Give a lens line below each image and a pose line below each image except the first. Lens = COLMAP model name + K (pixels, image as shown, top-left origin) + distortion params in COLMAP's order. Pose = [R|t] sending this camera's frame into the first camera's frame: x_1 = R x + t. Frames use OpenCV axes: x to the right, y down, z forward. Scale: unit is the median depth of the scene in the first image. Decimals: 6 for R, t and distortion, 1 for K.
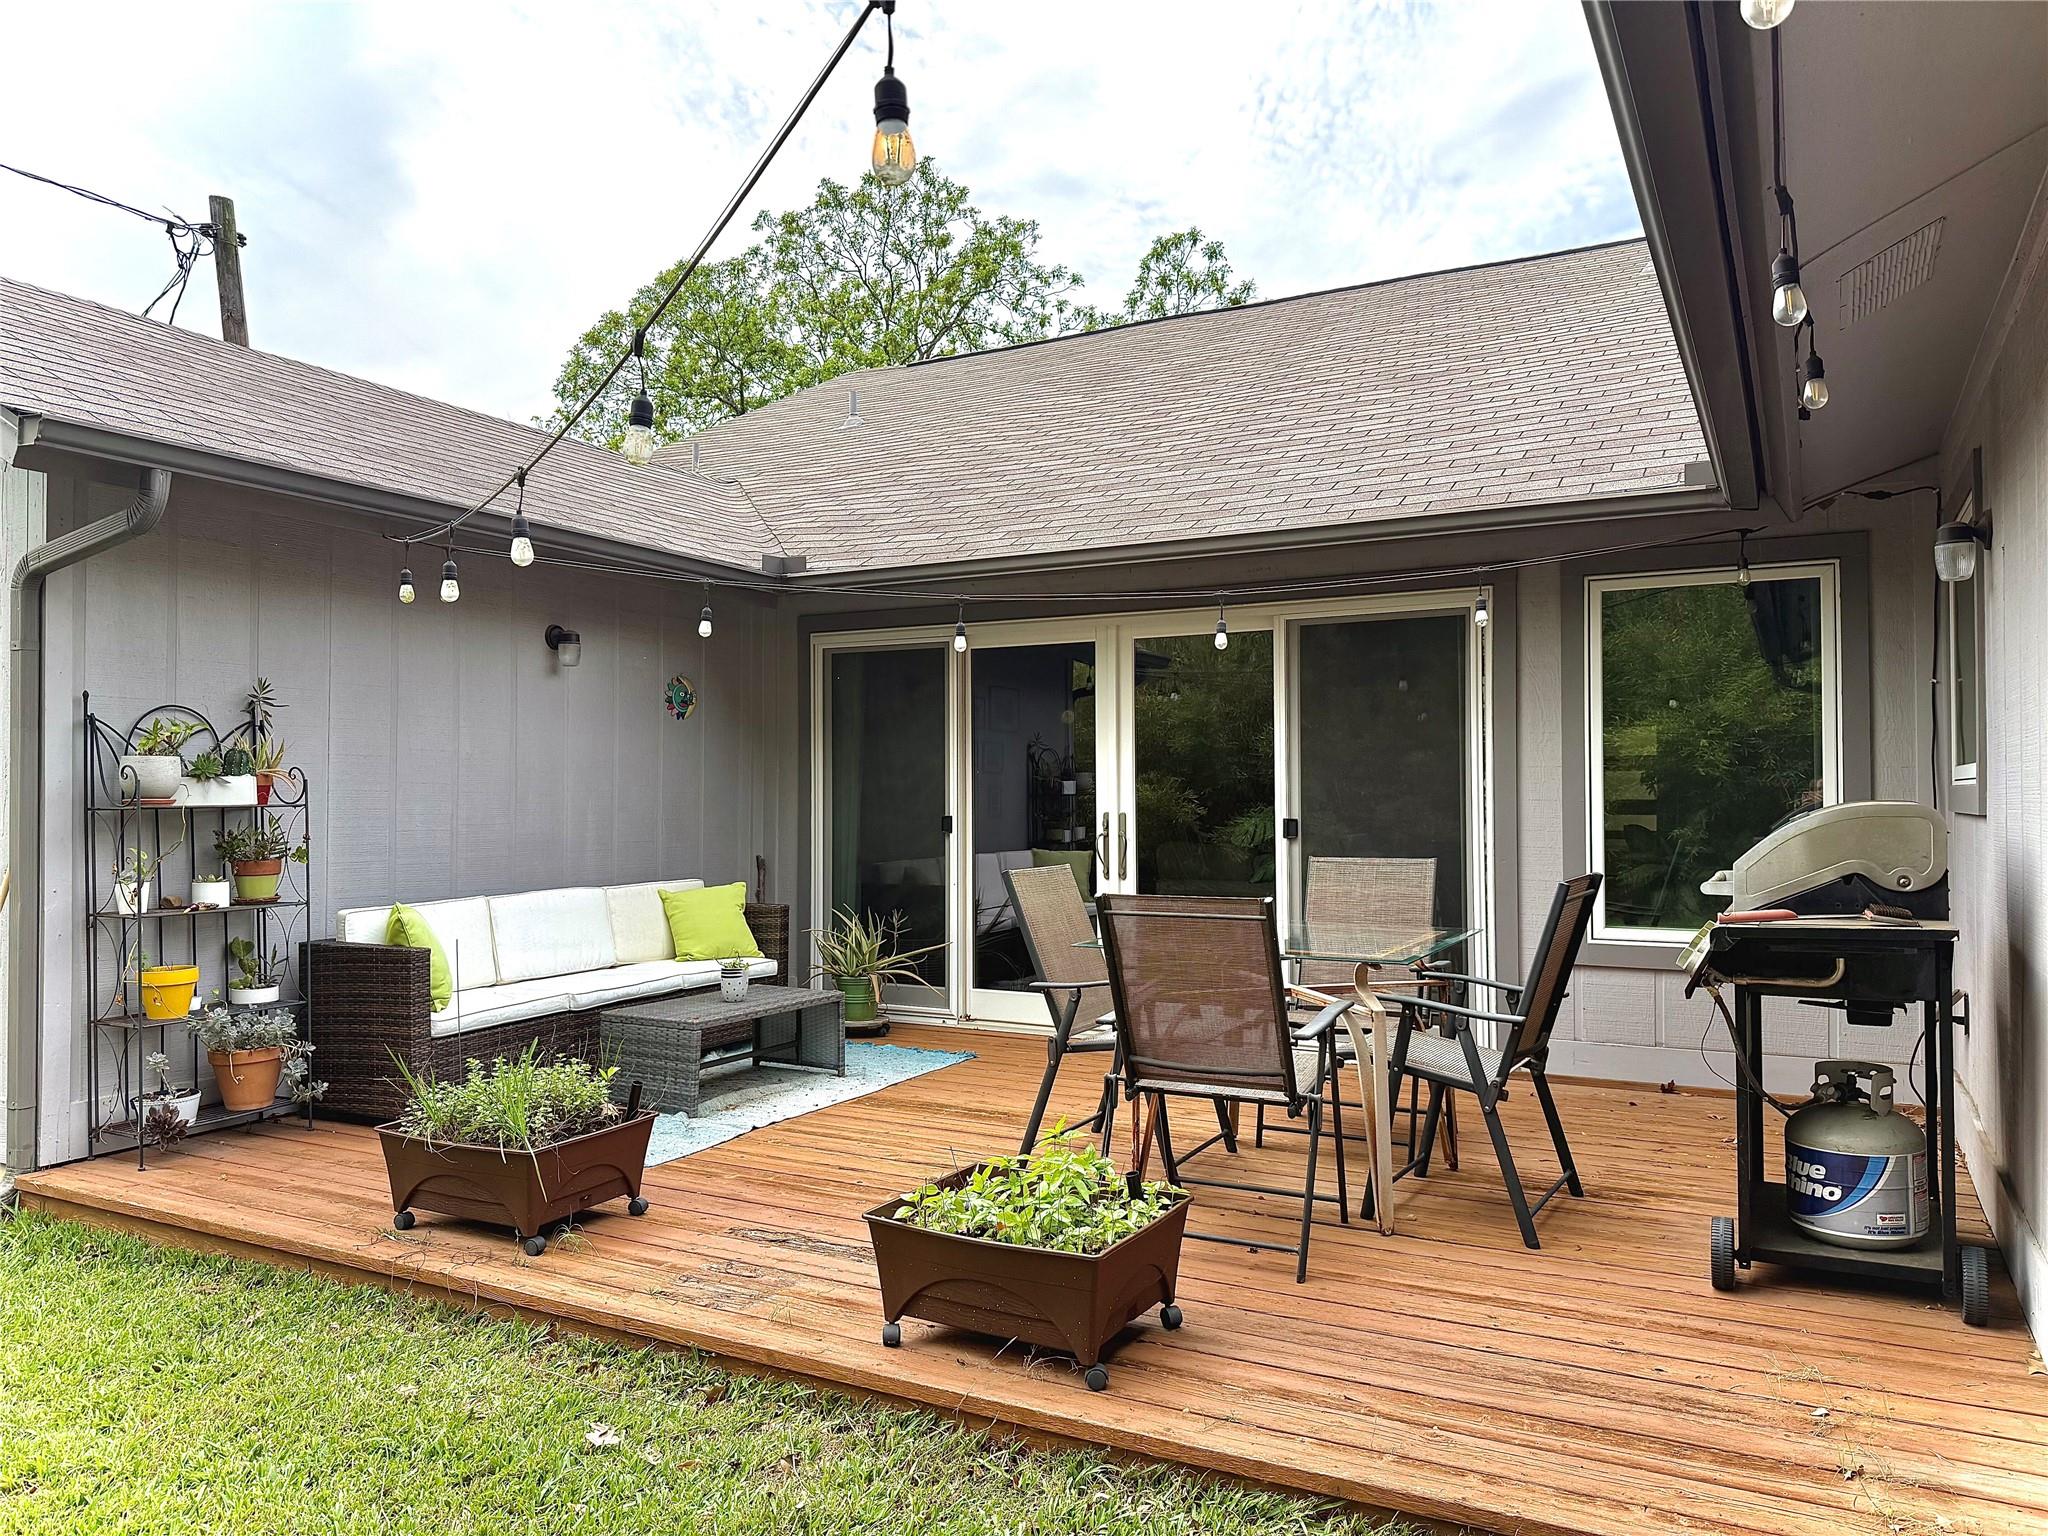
lens RADIAL K [[1425.1, 0, 1024.0], [0, 1425.1, 768.0], [0, 0, 1]] dist [0.074701, -0.096979]
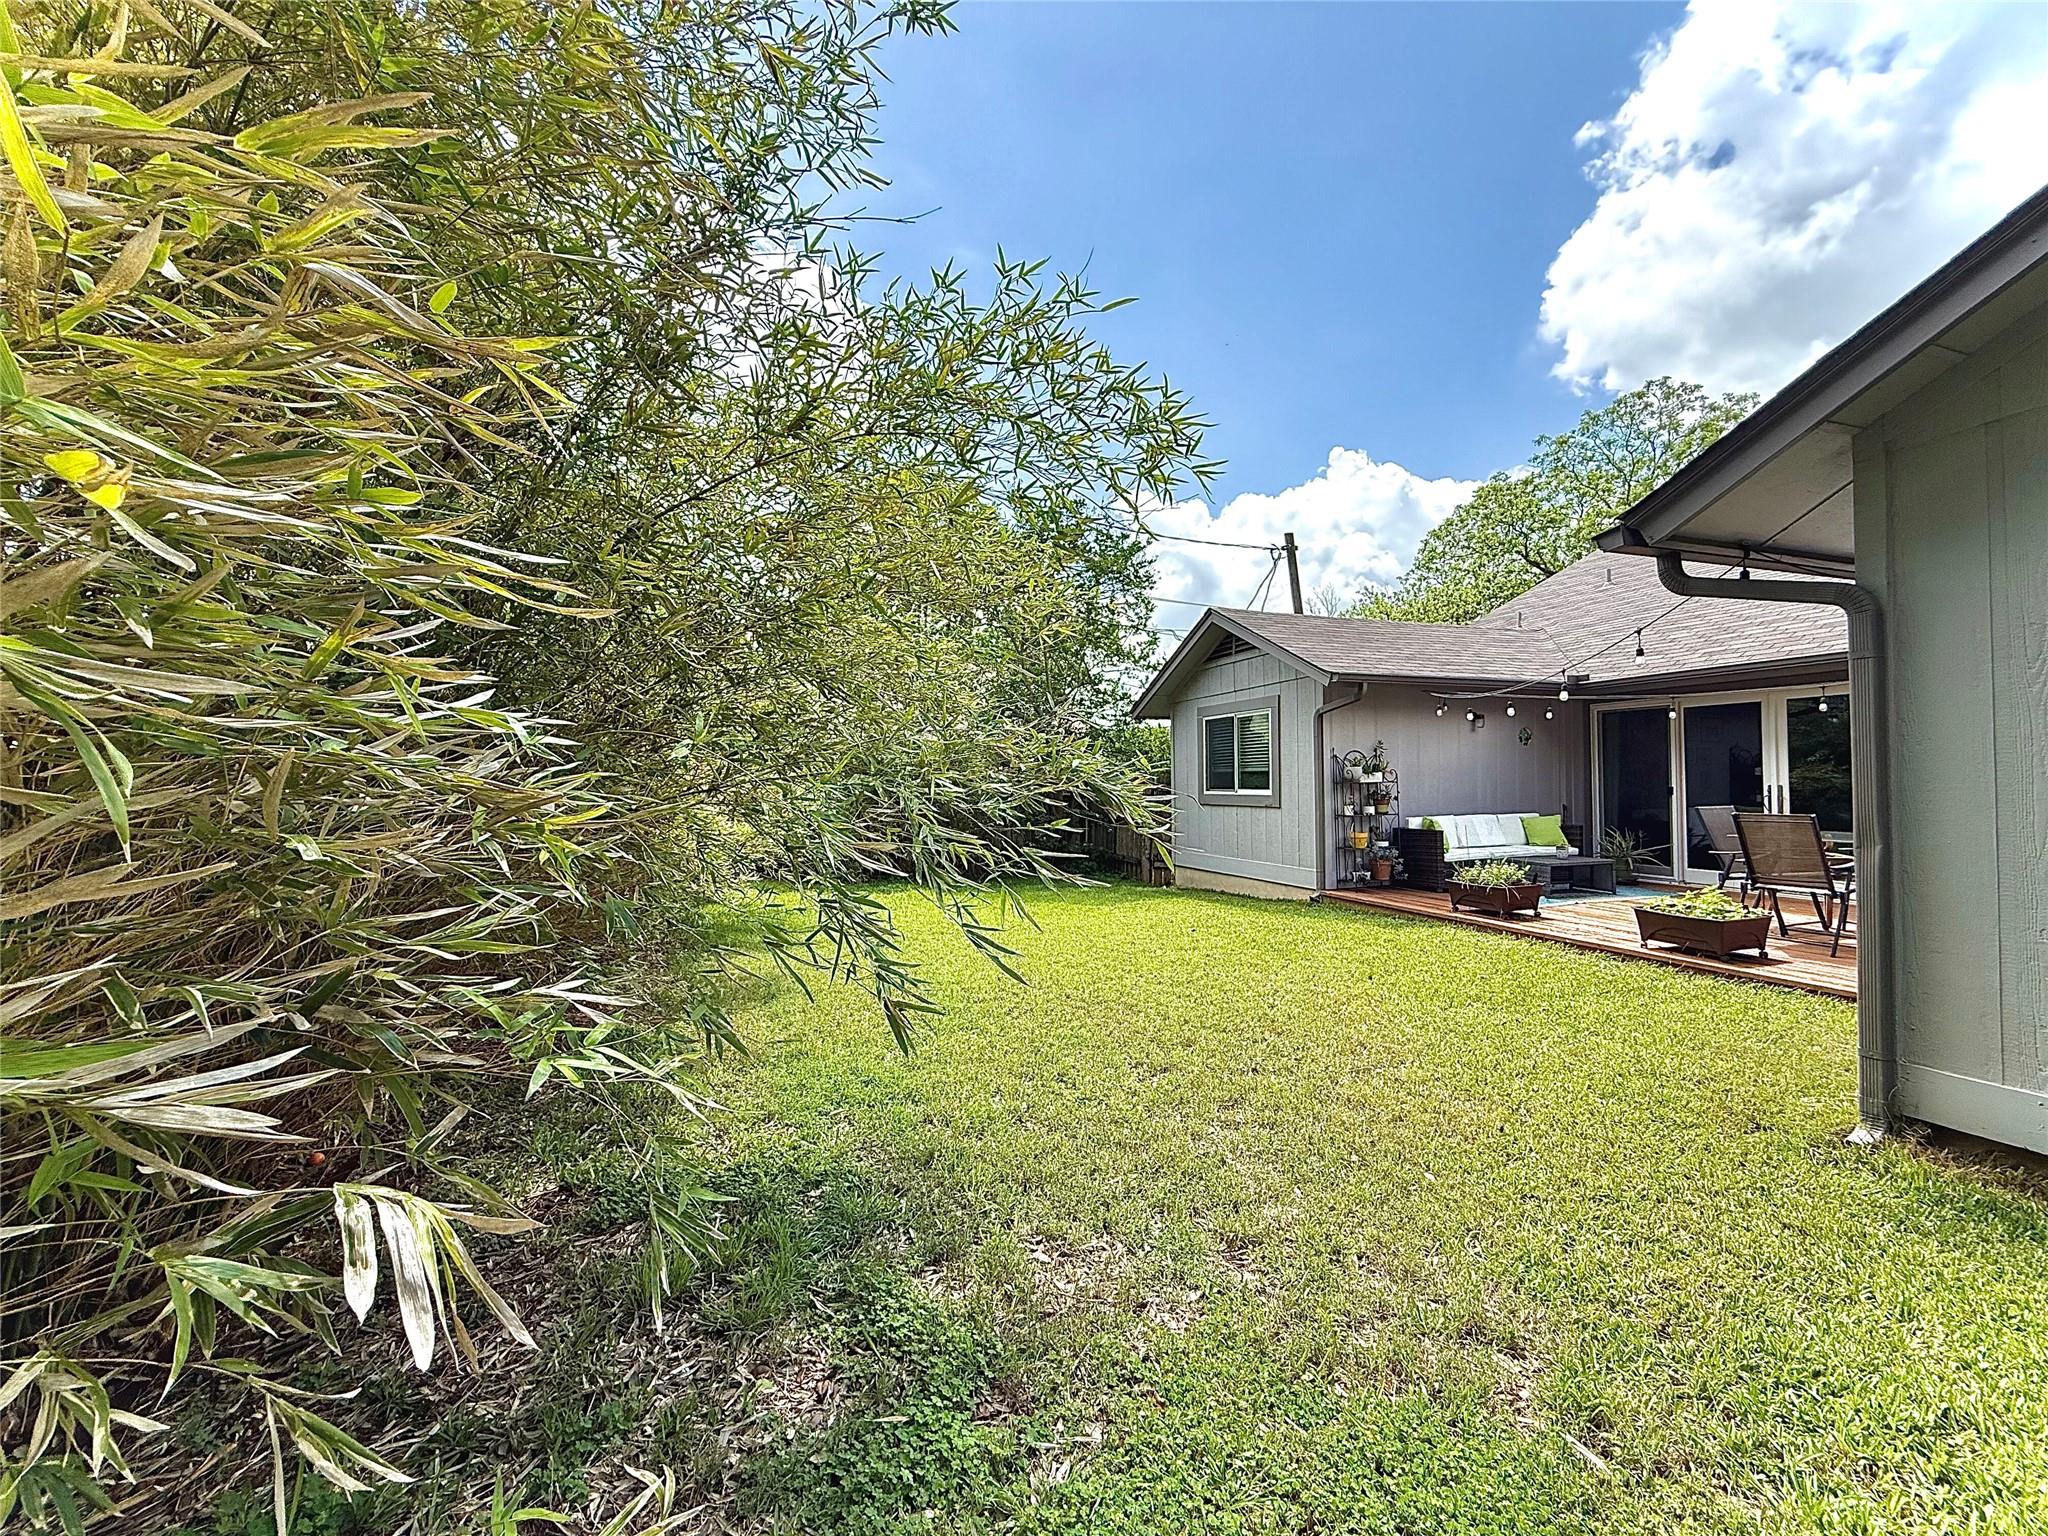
lens RADIAL K [[812.9, 0, 1018.1], [0, 812.9, 765.9], [0, 0, 1]] dist [0.002459, -0.003650]
pose [[0.739840, -0.012639, -0.672664, 0.059032], [0.017755, 0.999842, 0.000741, -0.022894], [0.672548, -0.012491, 0.739948, -0.771365]]
